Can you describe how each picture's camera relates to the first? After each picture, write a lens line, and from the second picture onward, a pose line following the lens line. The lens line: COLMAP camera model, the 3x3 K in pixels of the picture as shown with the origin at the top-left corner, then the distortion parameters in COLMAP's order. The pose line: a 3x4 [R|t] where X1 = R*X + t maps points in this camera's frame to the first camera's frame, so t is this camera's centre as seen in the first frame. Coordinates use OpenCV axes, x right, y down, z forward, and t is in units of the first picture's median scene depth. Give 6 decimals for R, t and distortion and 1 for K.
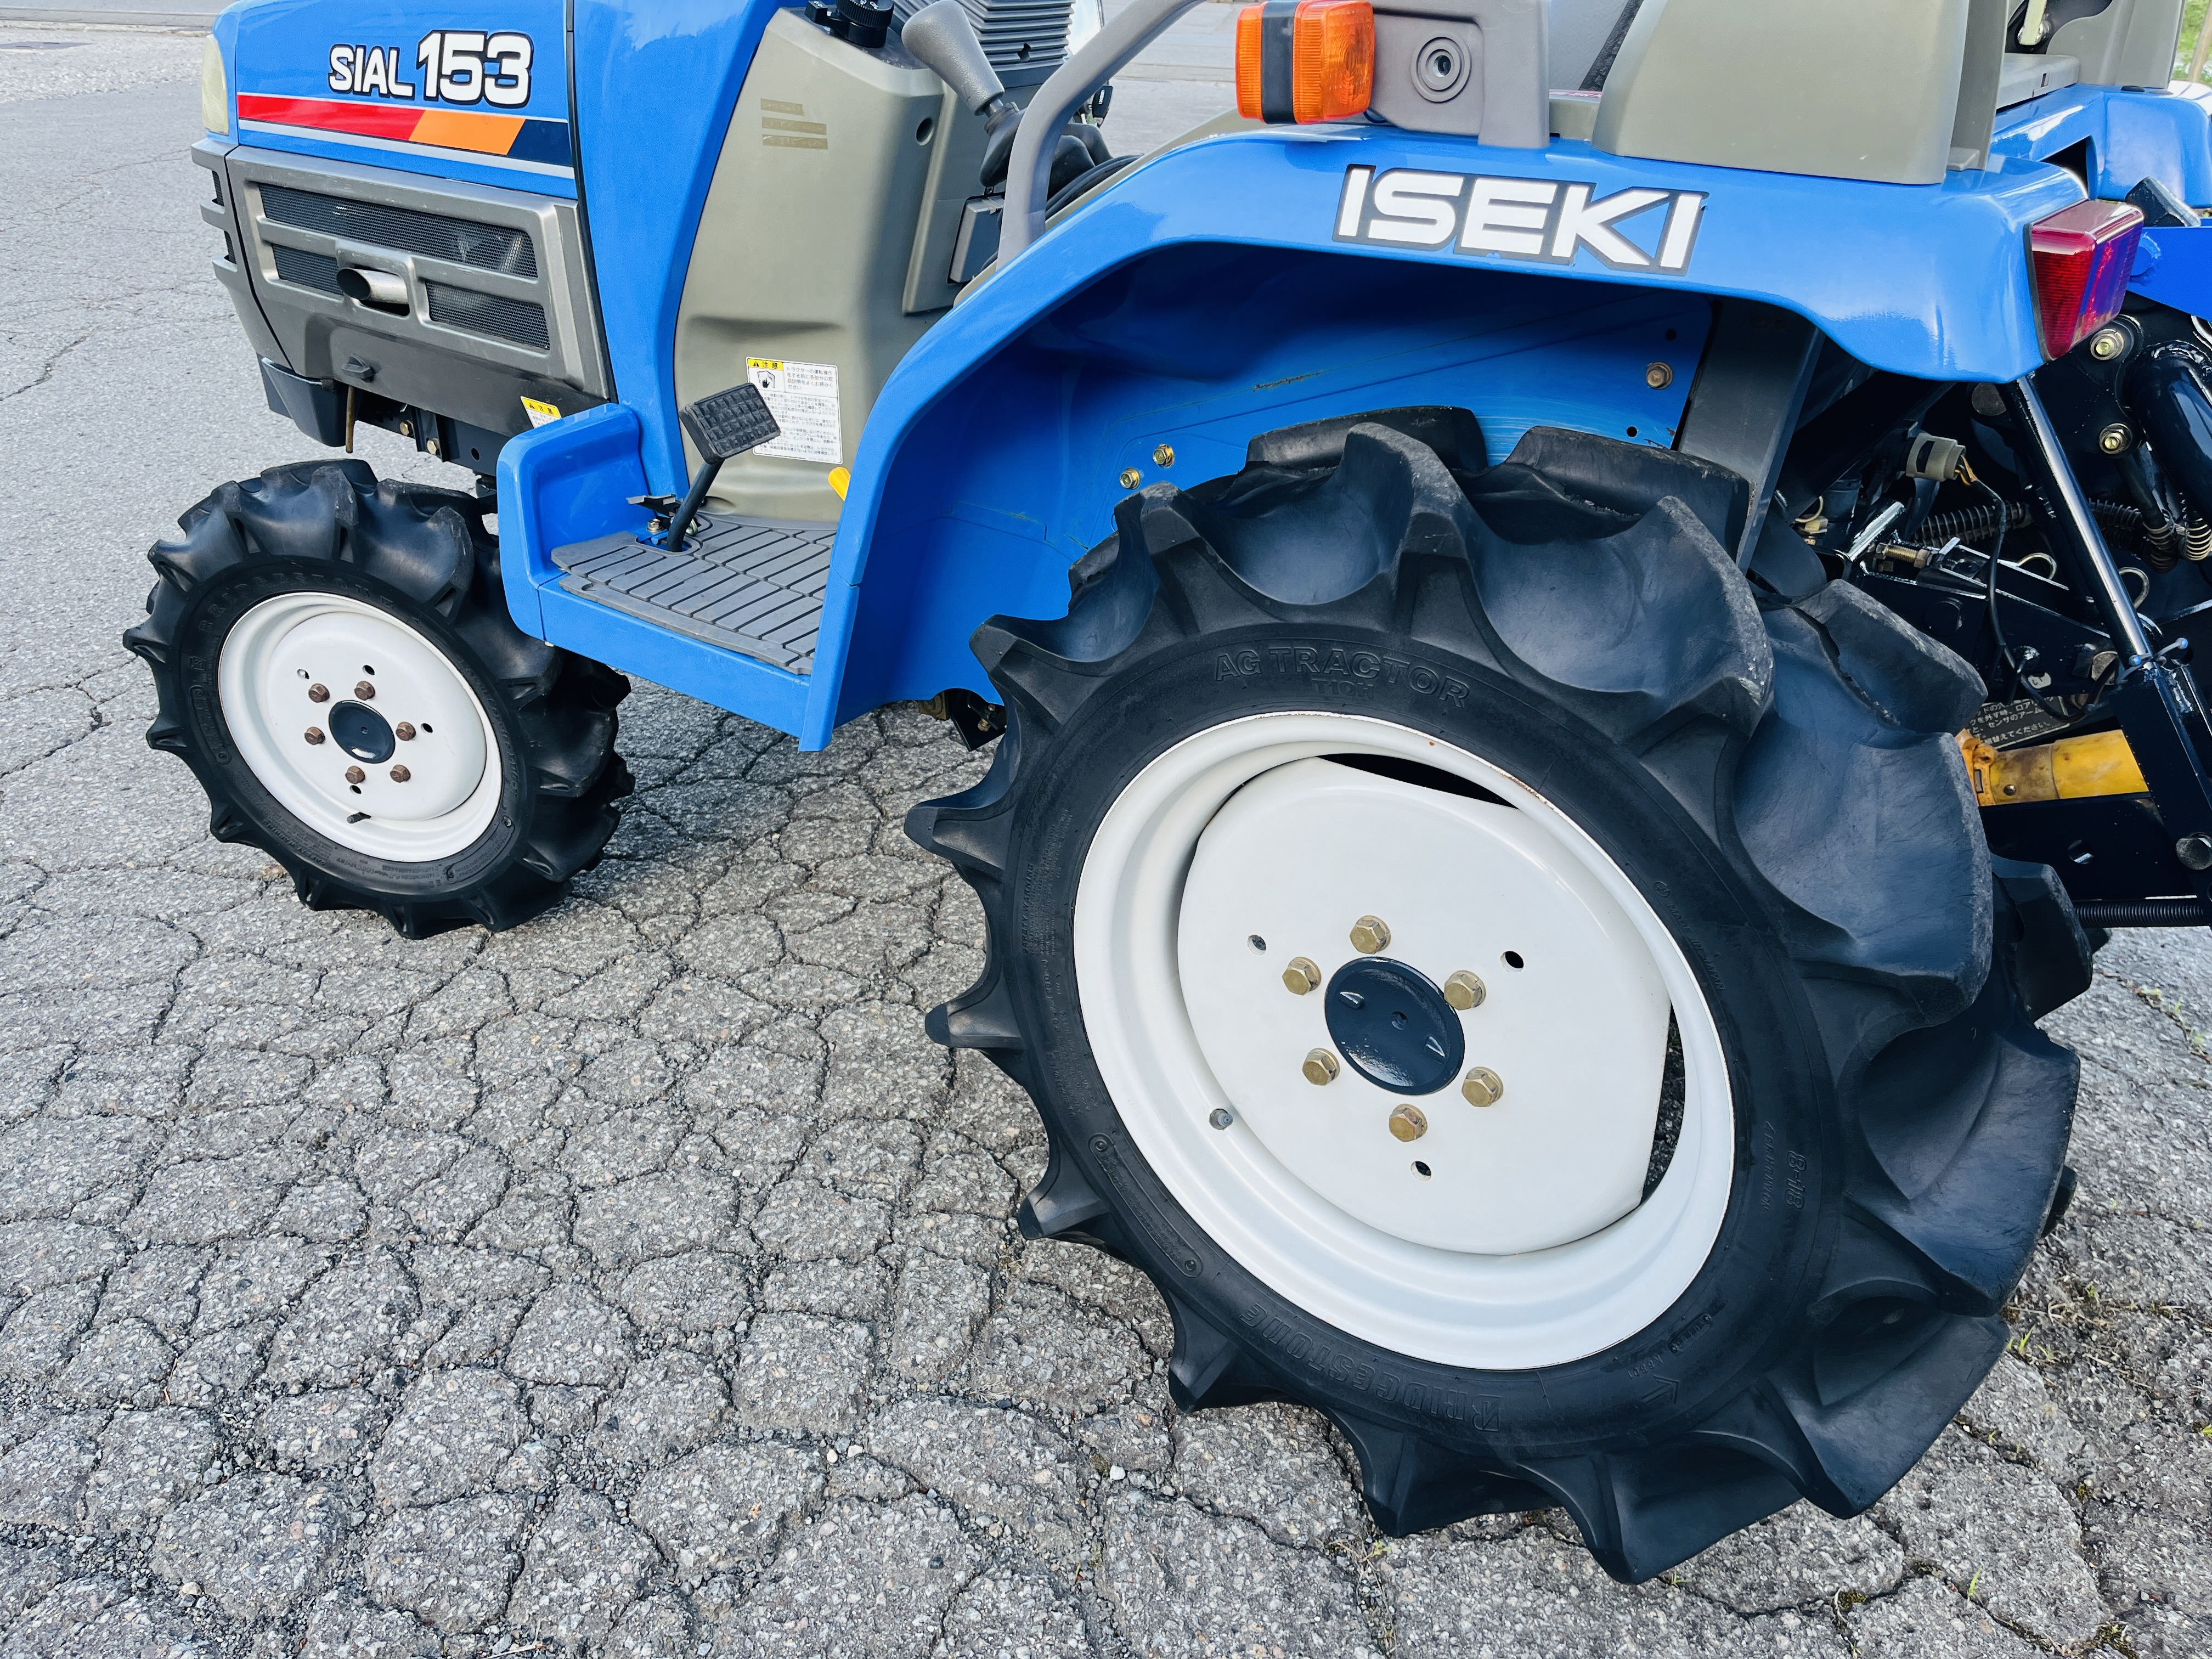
lens RADIAL K [[1664.3, 0, 1106.0], [0, 1664.3, 829.5], [0, 0, 1]] dist [0.083355, -0.123844]
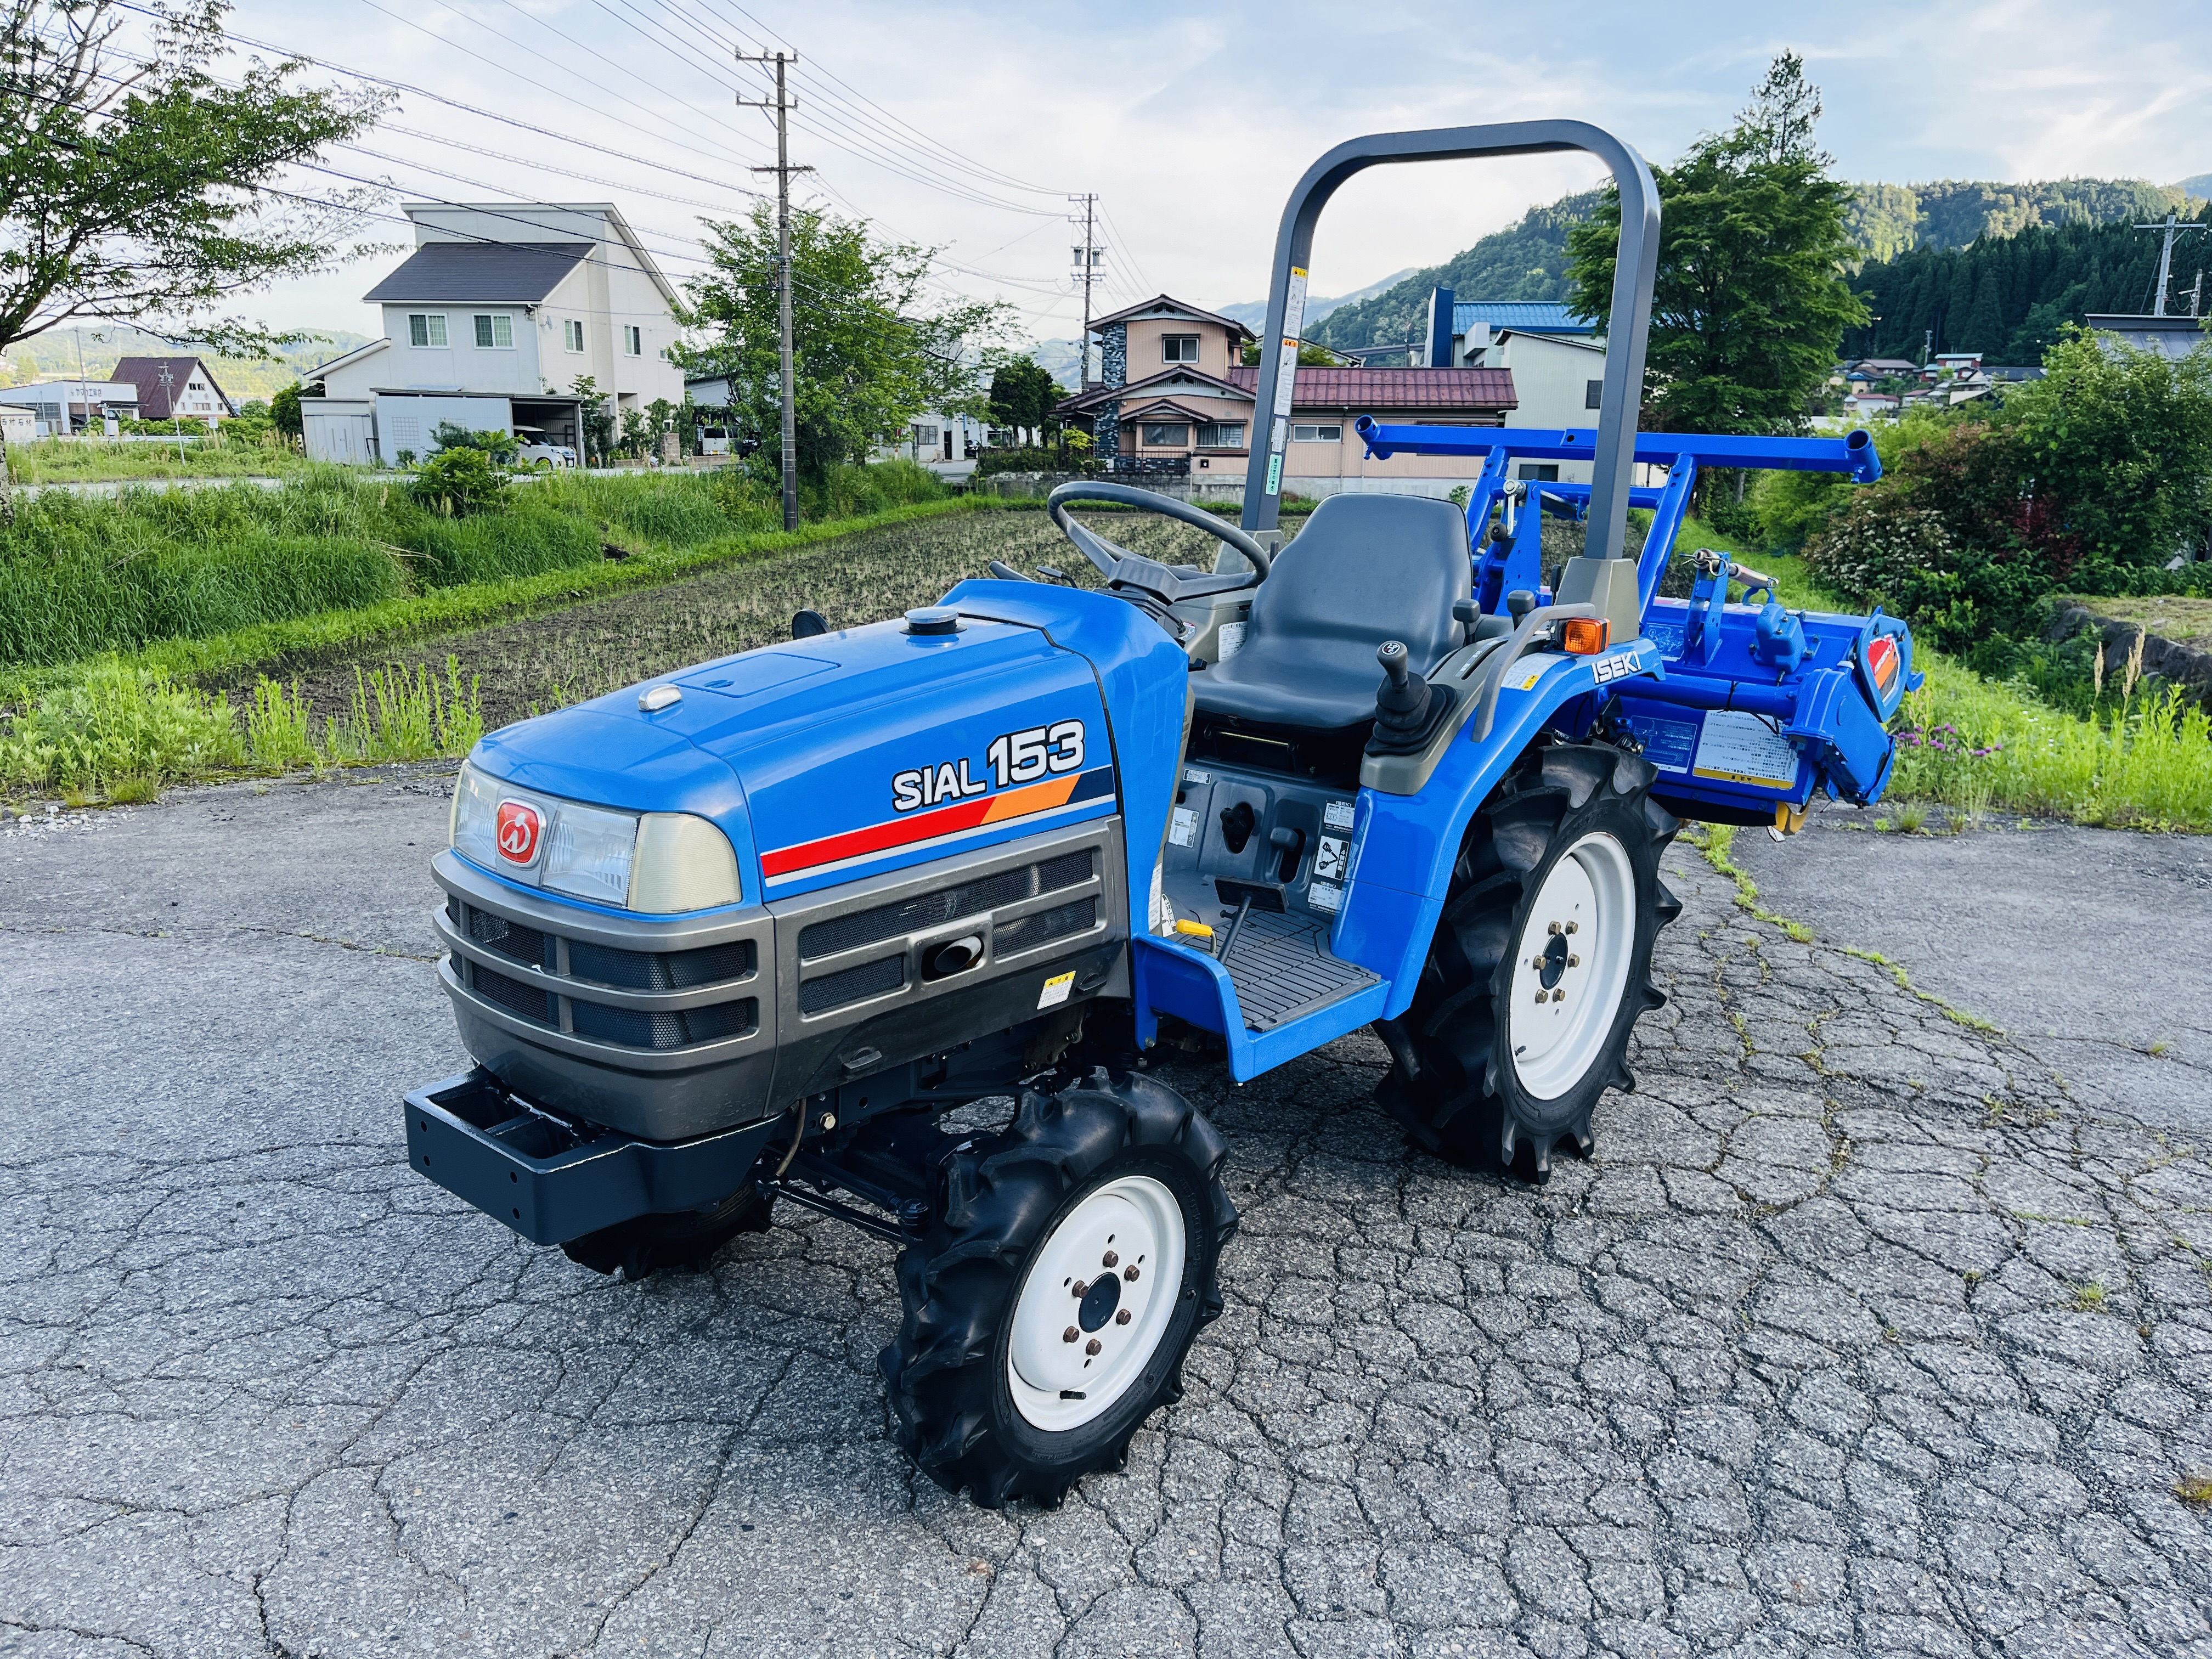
lens RADIAL K [[1660.3, 0, 1088.9], [0, 1660.3, 822.3], [0, 0, 1]] dist [0.034802, -0.005014]
pose [[0.083544, -0.257430, 0.962679, -1.652872], [0.461275, 0.866315, 0.191631, -0.637652], [-0.883315, 0.428050, 0.191121, 0.737257]]
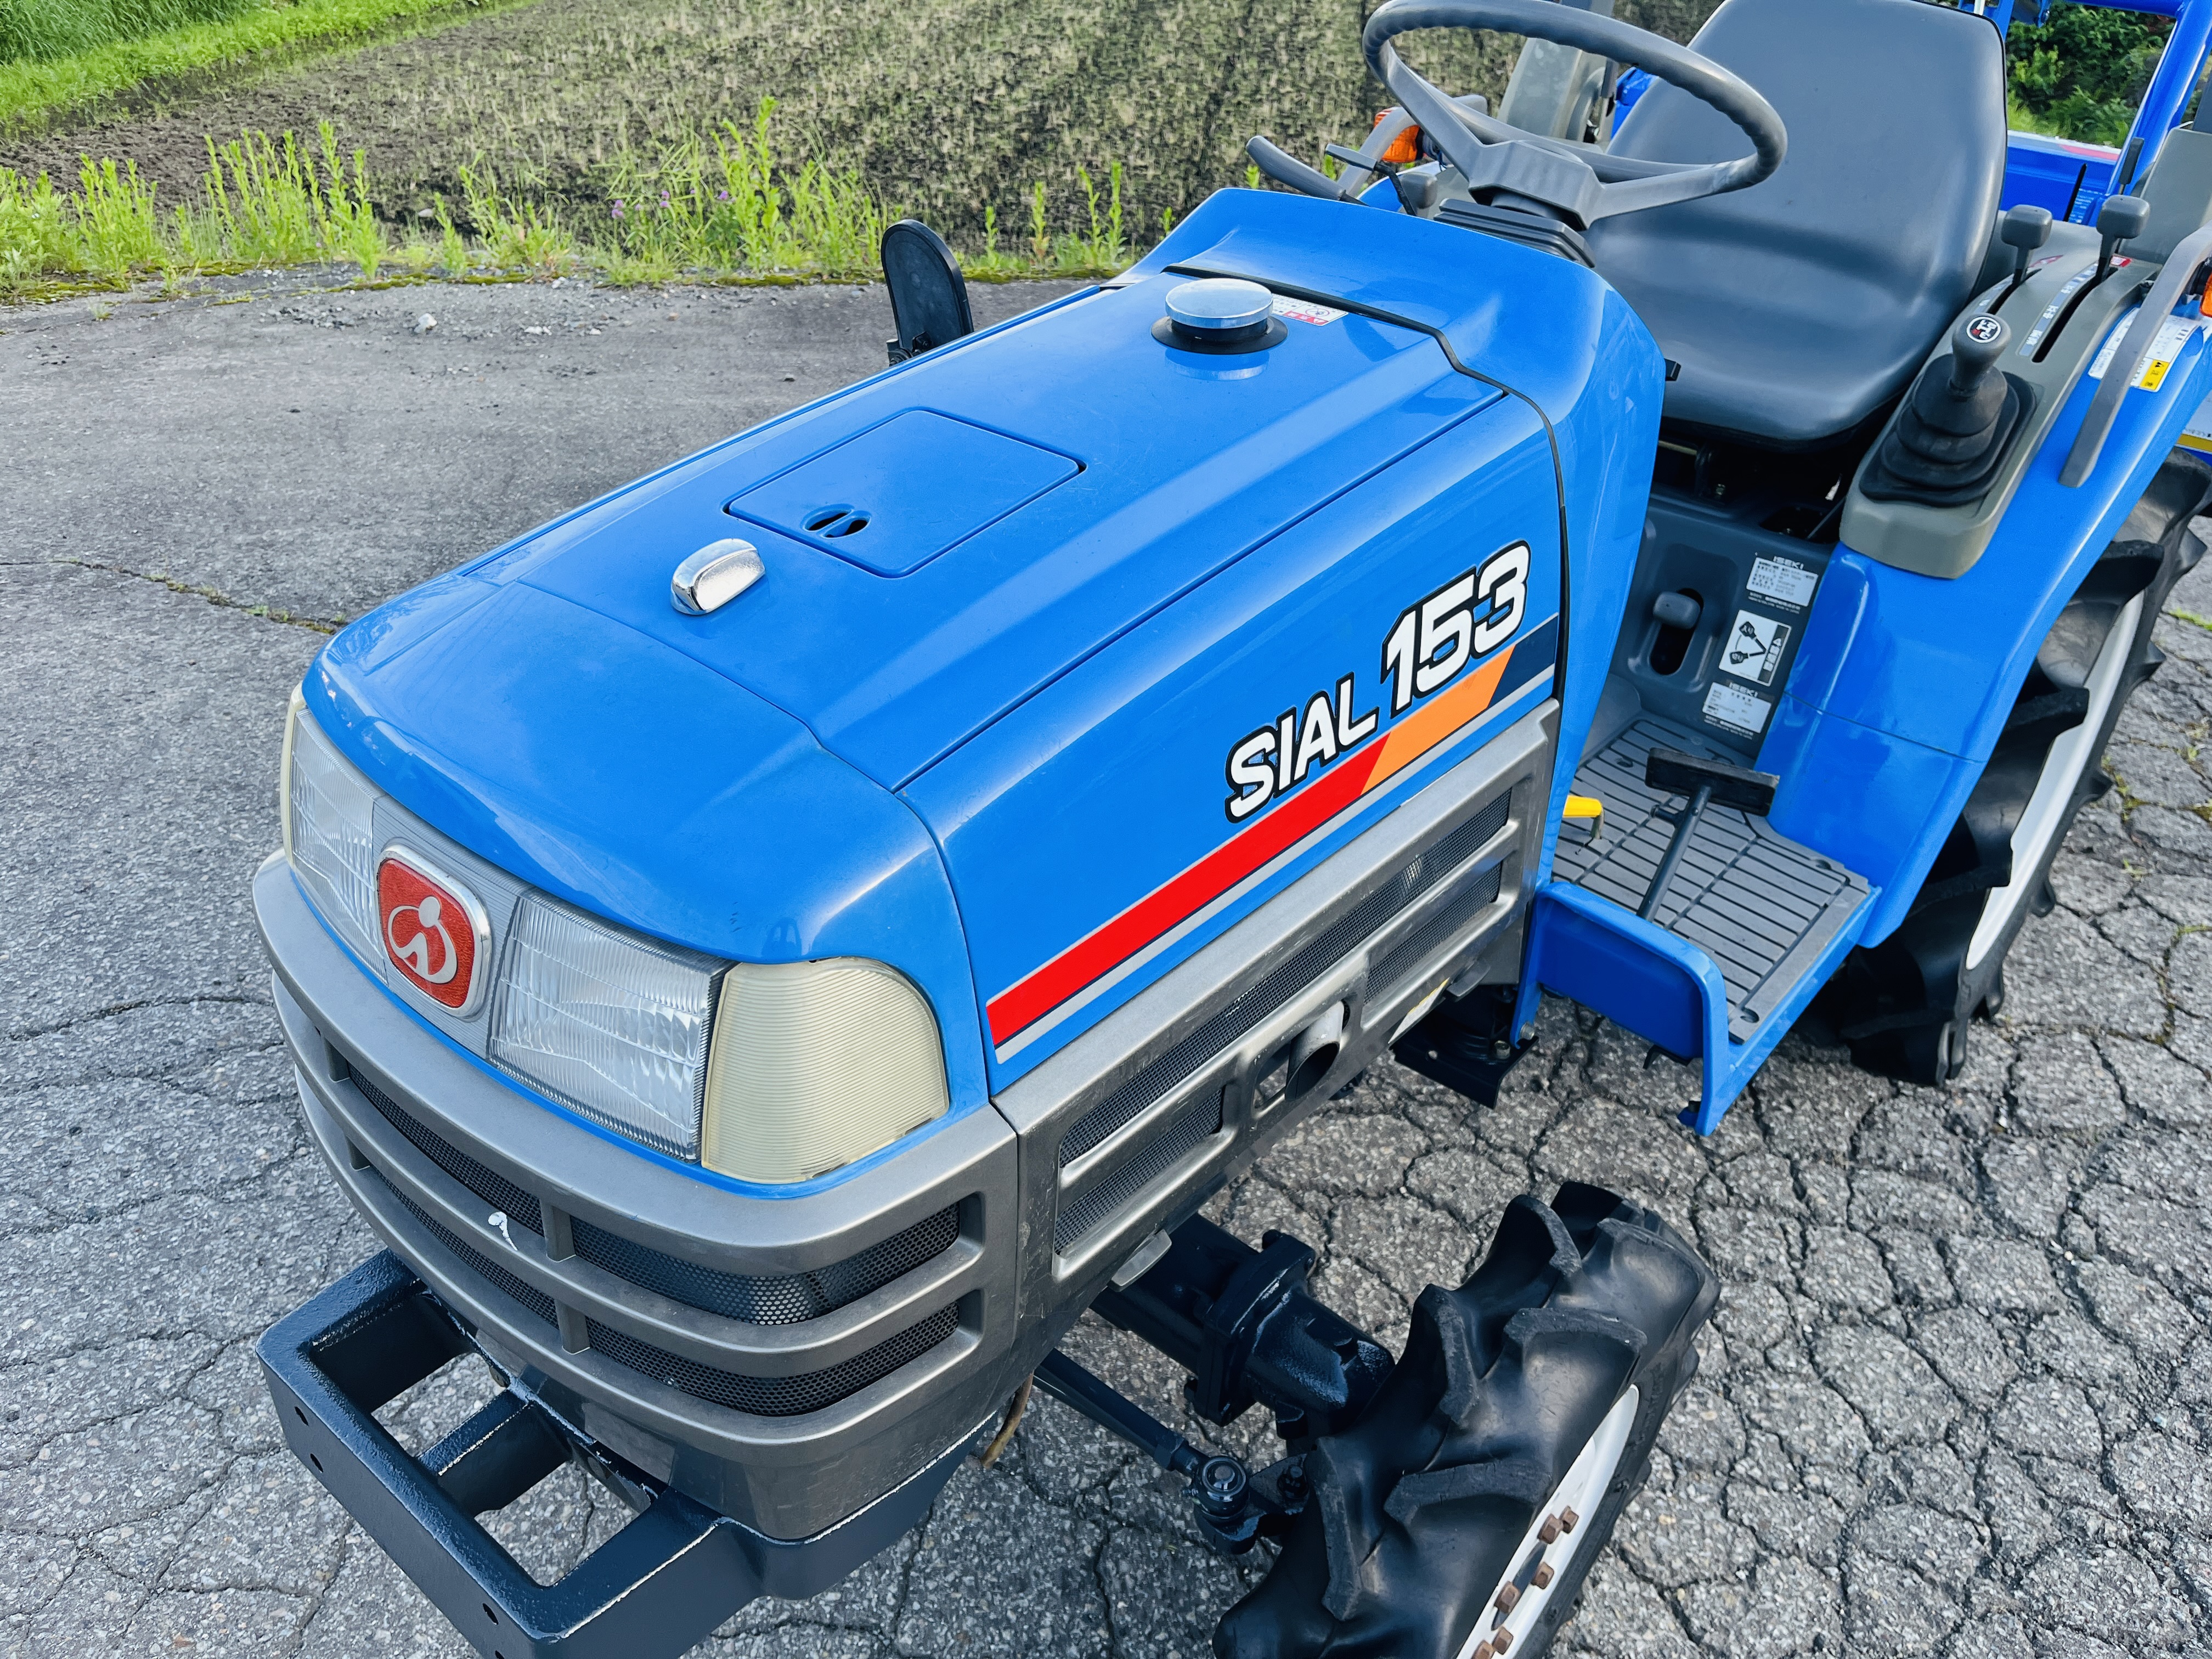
lens RADIAL K [[1664.3, 0, 1106.0], [0, 1664.3, 829.5], [0, 0, 1]] dist [0.083355, -0.123844]
pose [[0.057771, -0.544707, 0.836634, -0.980985], [0.441618, 0.765525, 0.467916, -0.761684], [-0.895341, 0.342441, 0.284778, 0.965116]]
